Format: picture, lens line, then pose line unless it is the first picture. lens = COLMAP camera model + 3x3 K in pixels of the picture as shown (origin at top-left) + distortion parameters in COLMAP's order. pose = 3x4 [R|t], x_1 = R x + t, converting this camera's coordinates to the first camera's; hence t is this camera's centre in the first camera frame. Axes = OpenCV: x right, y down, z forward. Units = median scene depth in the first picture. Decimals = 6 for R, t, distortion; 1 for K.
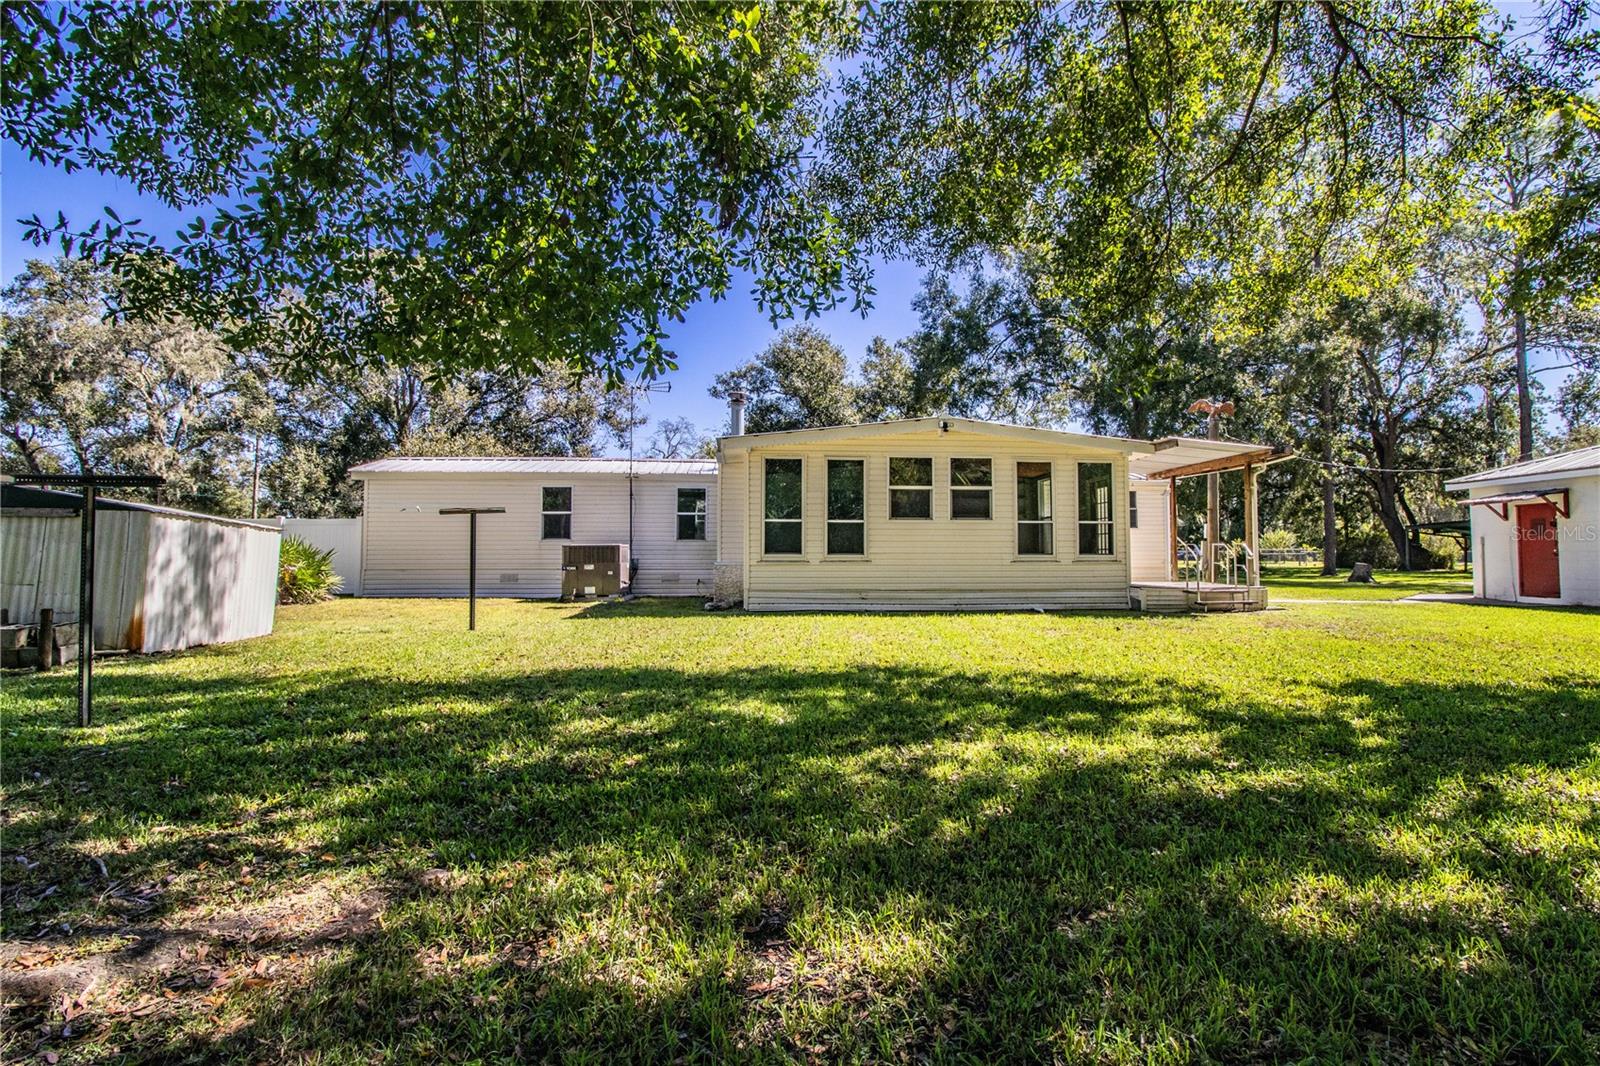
lens RADIAL K [[742.0, 0, 805.9], [0, 742.0, 529.3], [0, 0, 1]] dist [-0.011185, -0.006794]
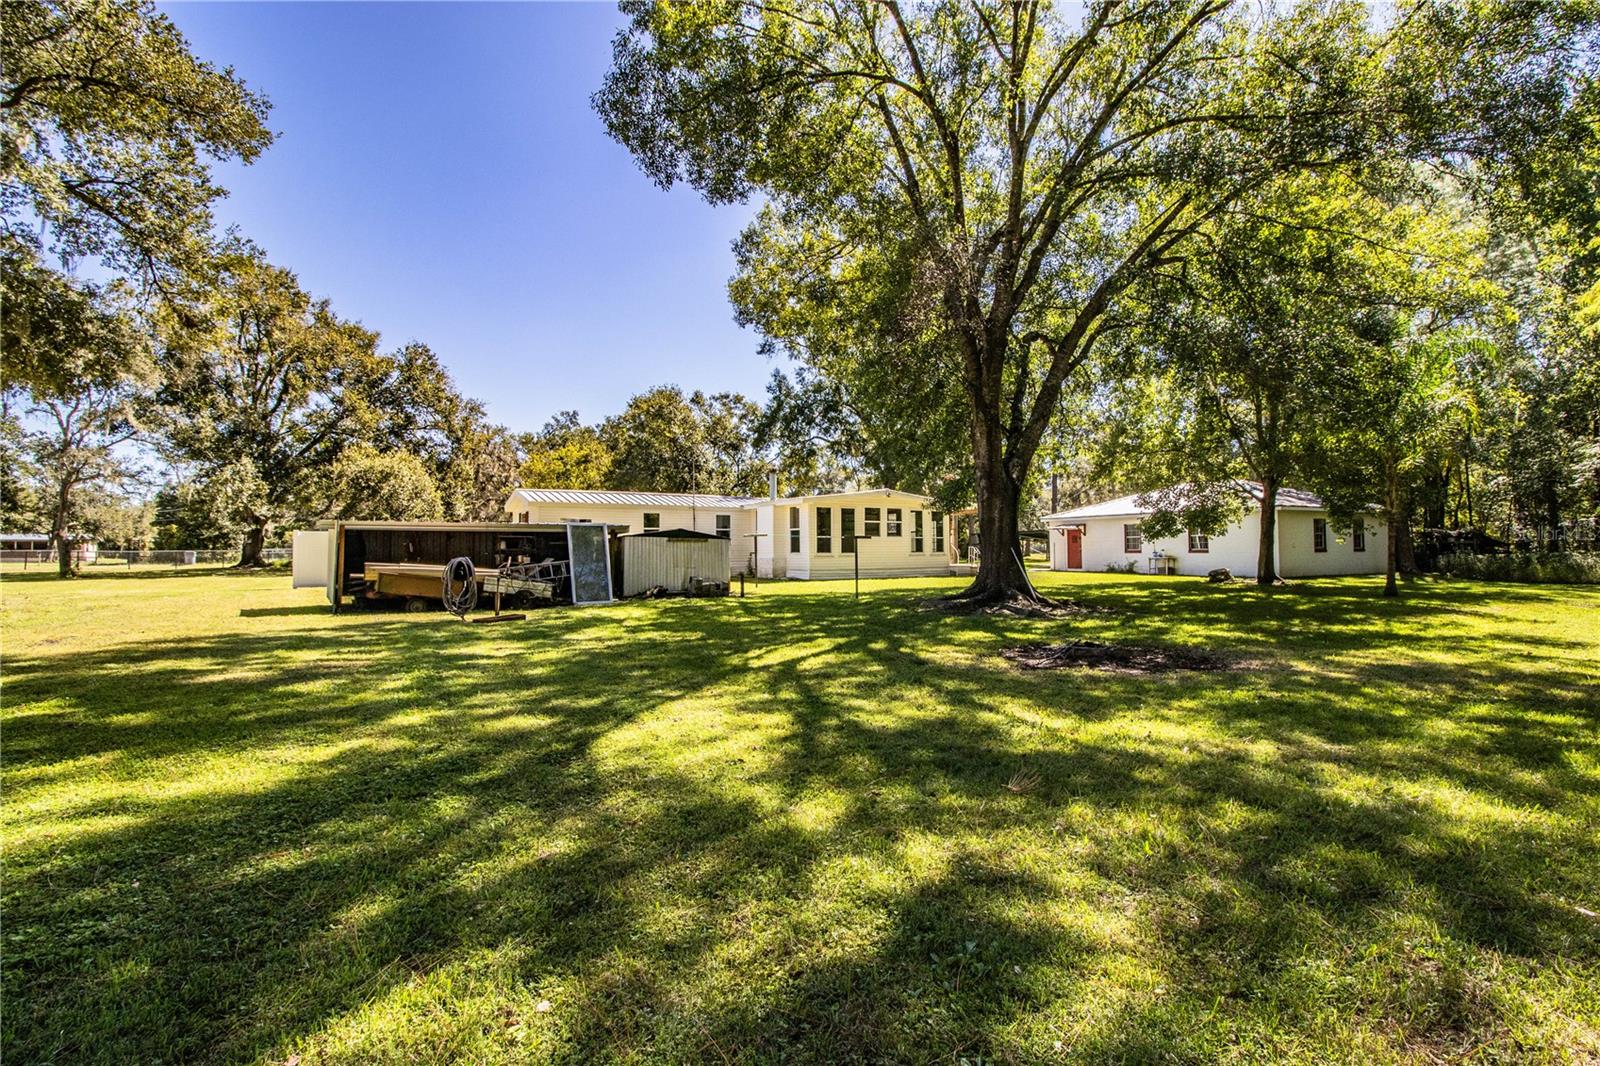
lens RADIAL K [[742.0, 0, 802.8], [0, 742.0, 531.7], [0, 0, 1]] dist [-0.011185, -0.006794]
pose [[0.878879, 0.006444, 0.477002, -1.067027], [-0.011566, 0.999903, 0.007801, -0.041403], [-0.476905, -0.012374, 0.878868, -0.808082]]
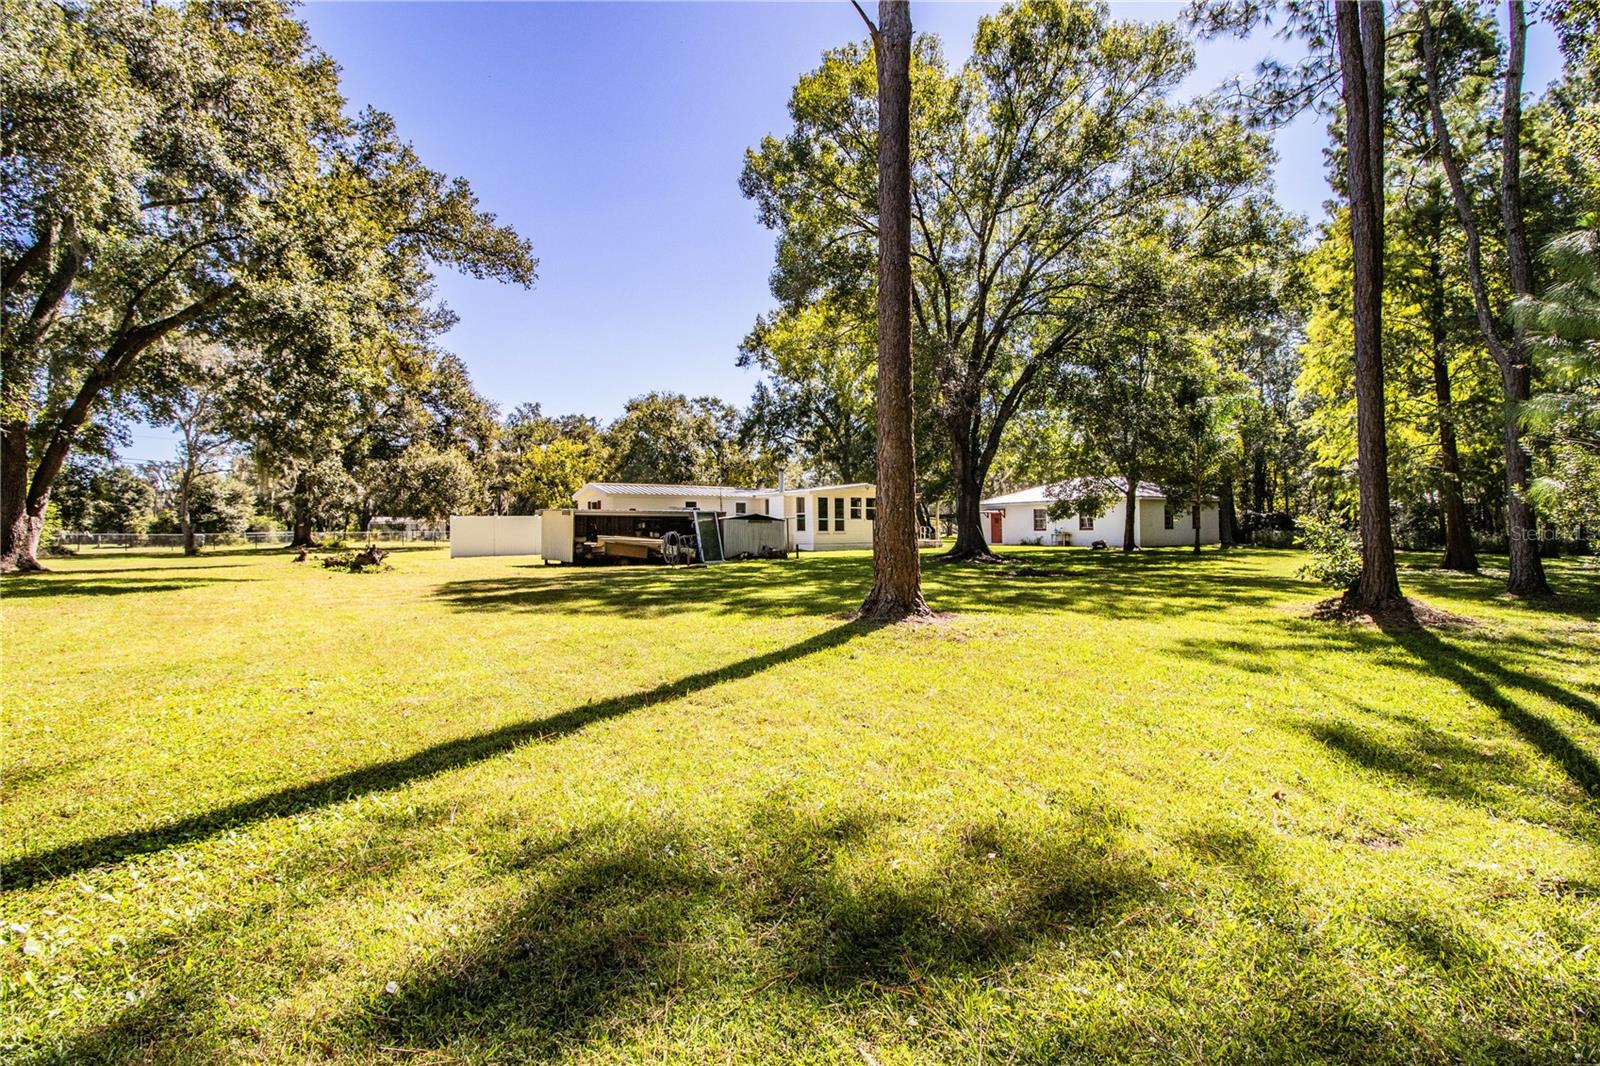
lens RADIAL K [[742.0, 0, 793.6], [0, 742.0, 535.3], [0, 0, 1]] dist [-0.011185, -0.006794]
pose [[0.822253, -0.011582, 0.569005, -1.715583], [-0.010034, 0.999343, 0.034840, -0.047162], [-0.569034, -0.034357, 0.821596, -1.262049]]
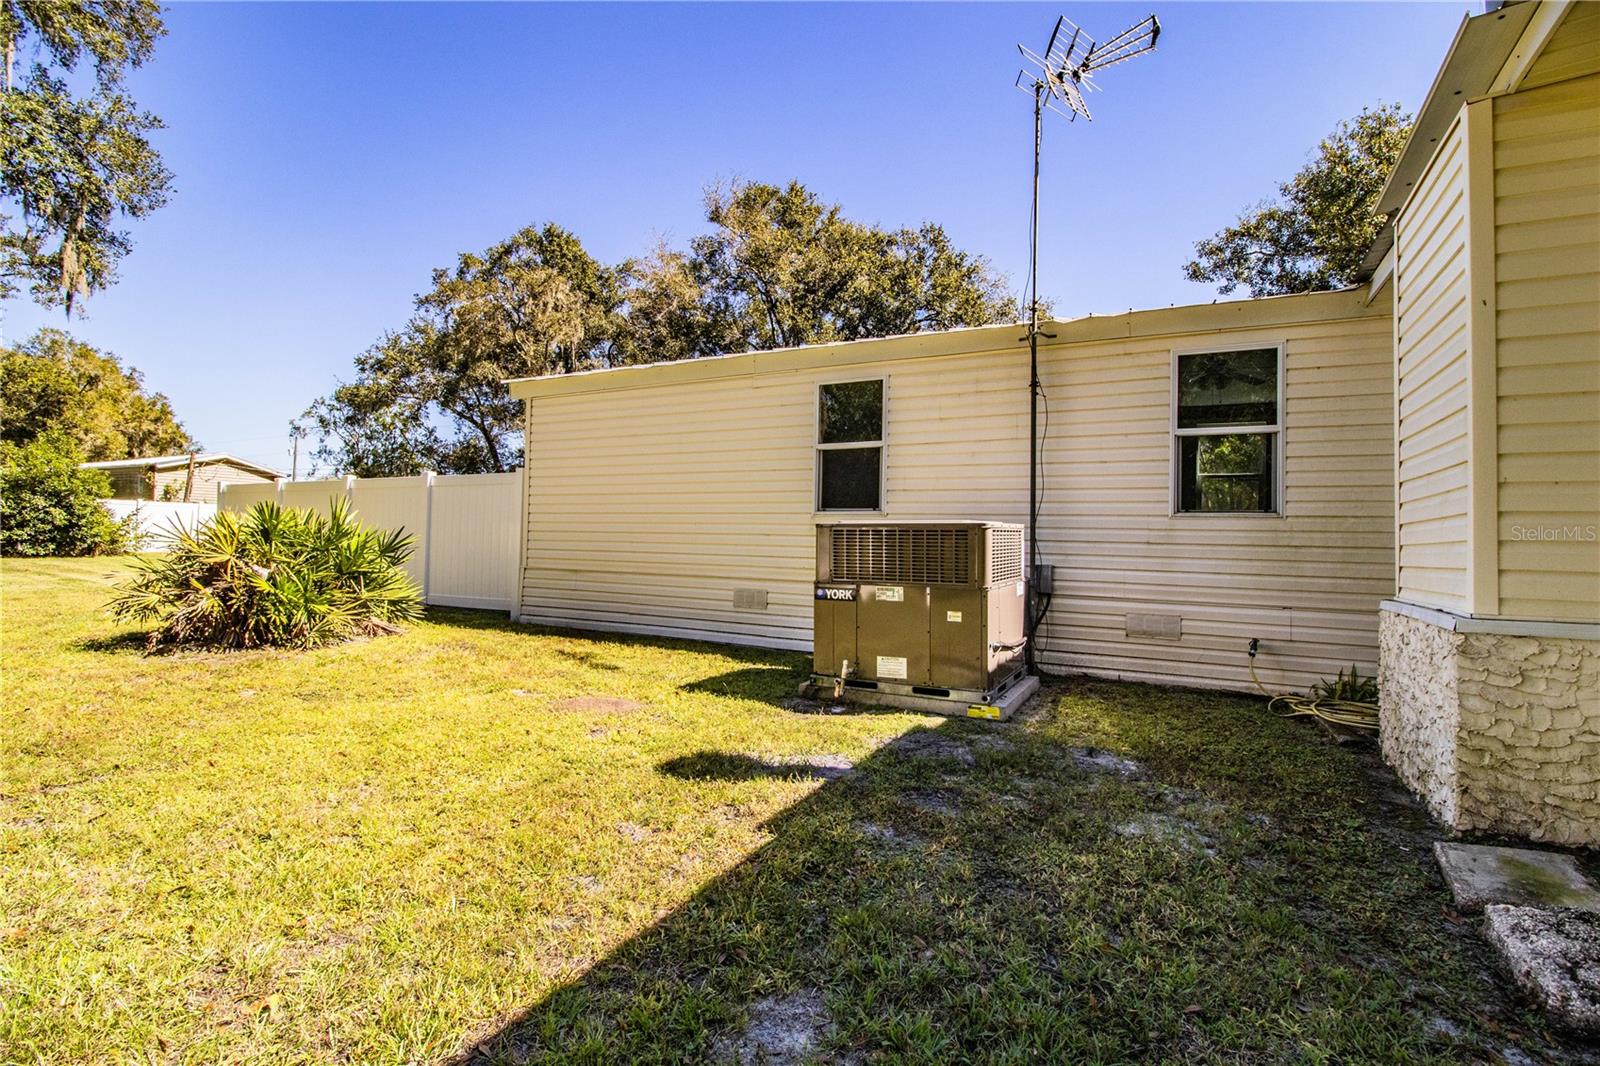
lens RADIAL K [[742.0, 0, 802.9], [0, 742.0, 527.2], [0, 0, 1]] dist [-0.011185, -0.006794]
pose [[0.846818, 0.010918, -0.531771, -0.179785], [-0.000806, 0.999814, 0.019244, 0.019562], [0.531882, -0.015868, 0.846670, 0.818120]]
